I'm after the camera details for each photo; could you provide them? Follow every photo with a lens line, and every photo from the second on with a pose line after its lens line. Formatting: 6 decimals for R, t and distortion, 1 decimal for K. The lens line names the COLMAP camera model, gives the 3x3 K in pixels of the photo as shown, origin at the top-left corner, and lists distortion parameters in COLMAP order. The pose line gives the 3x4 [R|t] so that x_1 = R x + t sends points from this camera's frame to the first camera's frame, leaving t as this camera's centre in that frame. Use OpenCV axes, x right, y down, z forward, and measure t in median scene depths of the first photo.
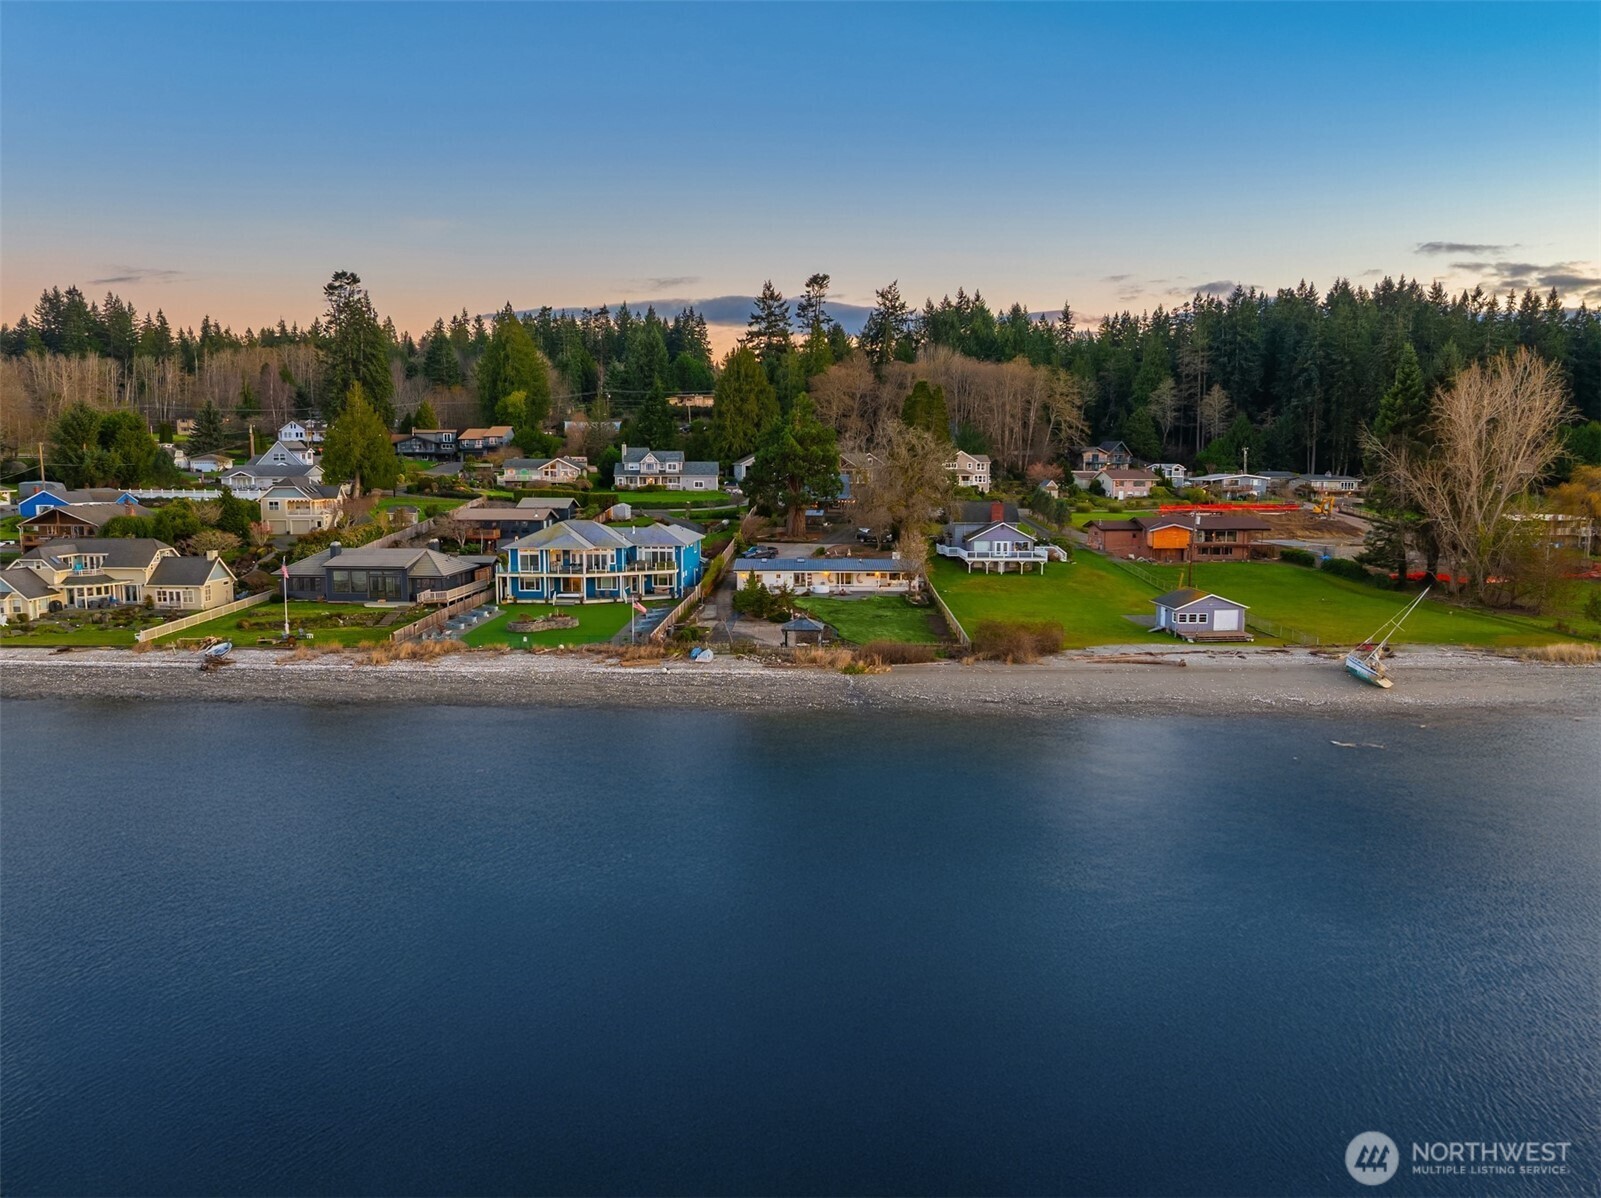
lens RADIAL K [[1106.4, 0, 800.5], [0, 1106.4, 599.0], [0, 0, 1]] dist [-0.014728, -0.031961]
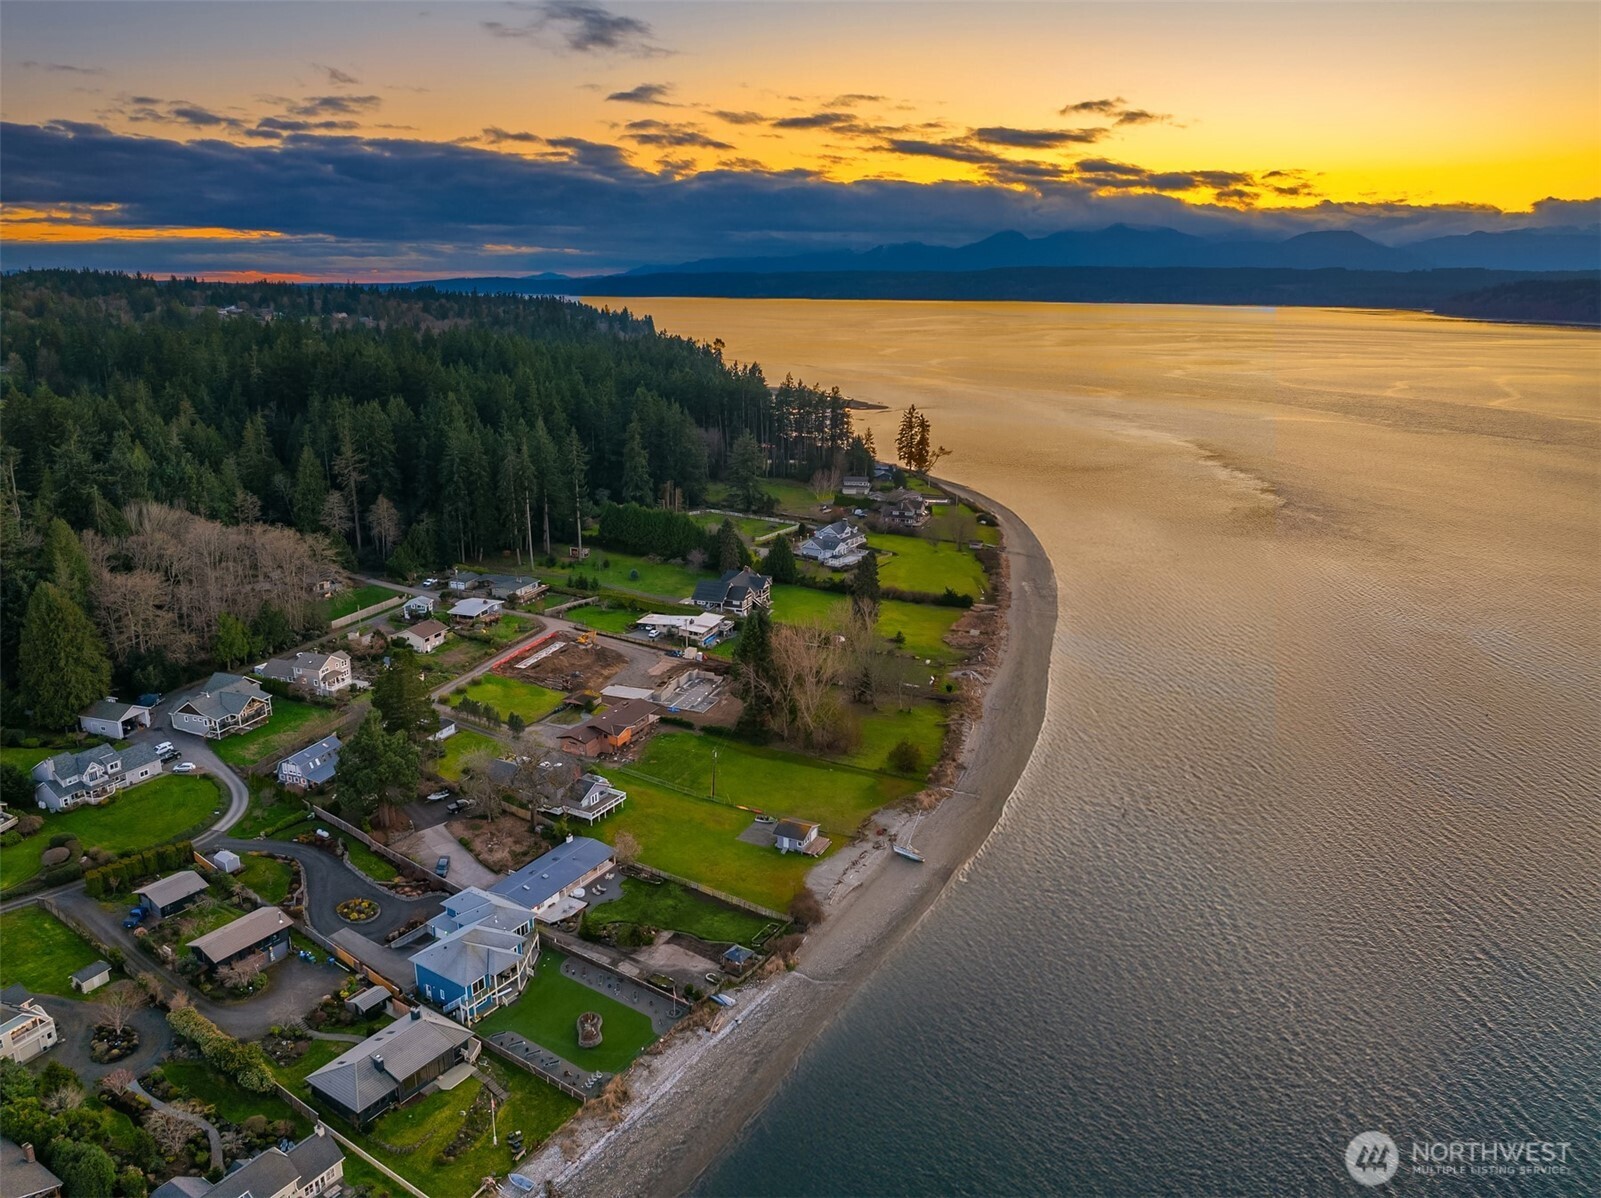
lens RADIAL K [[1109.5, 0, 782.5], [0, 1109.5, 595.4], [0, 0, 1]] dist [-0.031958, 0.001693]
pose [[0.522706, -0.223624, 0.822661, -0.565891], [0.120076, 0.974675, 0.188652, -0.376572], [-0.844014, 0.000172, 0.536321, 0.003350]]
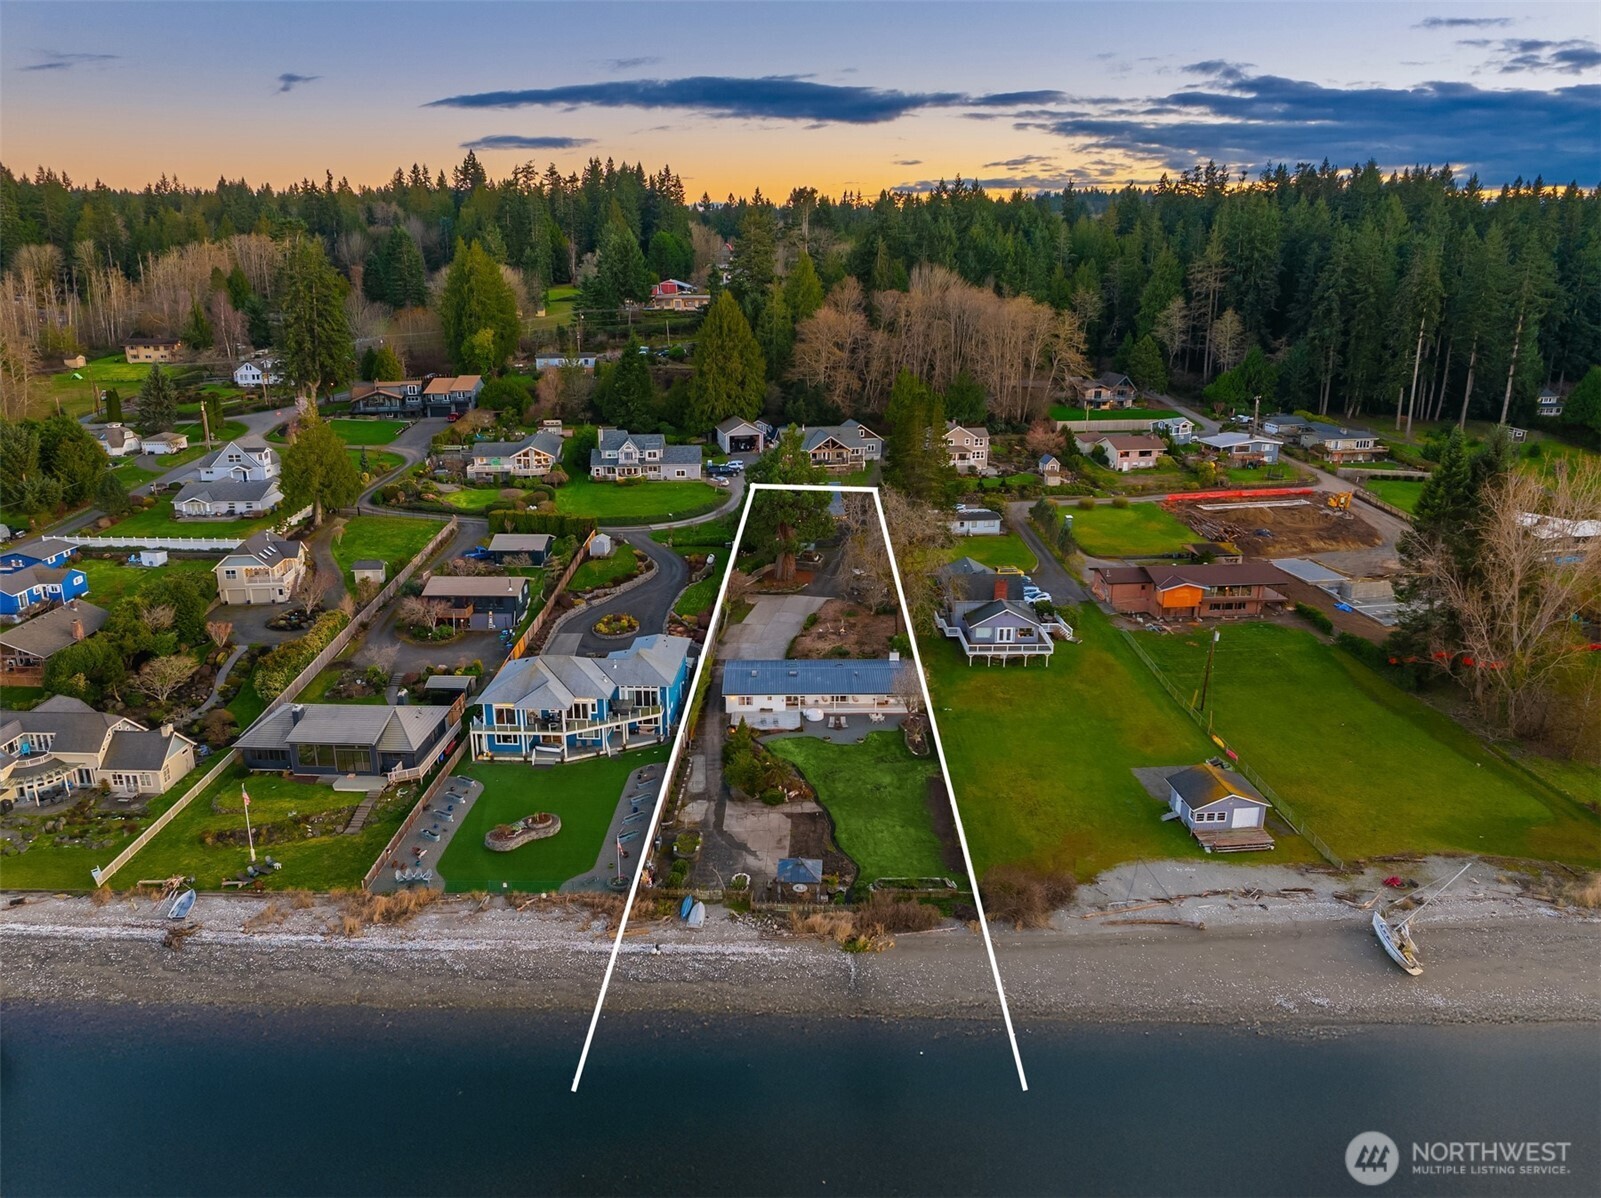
lens RADIAL K [[1109.5, 0, 782.5], [0, 1109.5, 595.4], [0, 0, 1]] dist [-0.031958, 0.001693]
pose [[0.999999, -0.001188, 0.000492, -0.005708], [0.001088, 0.985604, 0.169067, -0.162501], [-0.000686, -0.169067, 0.985604, 0.050169]]
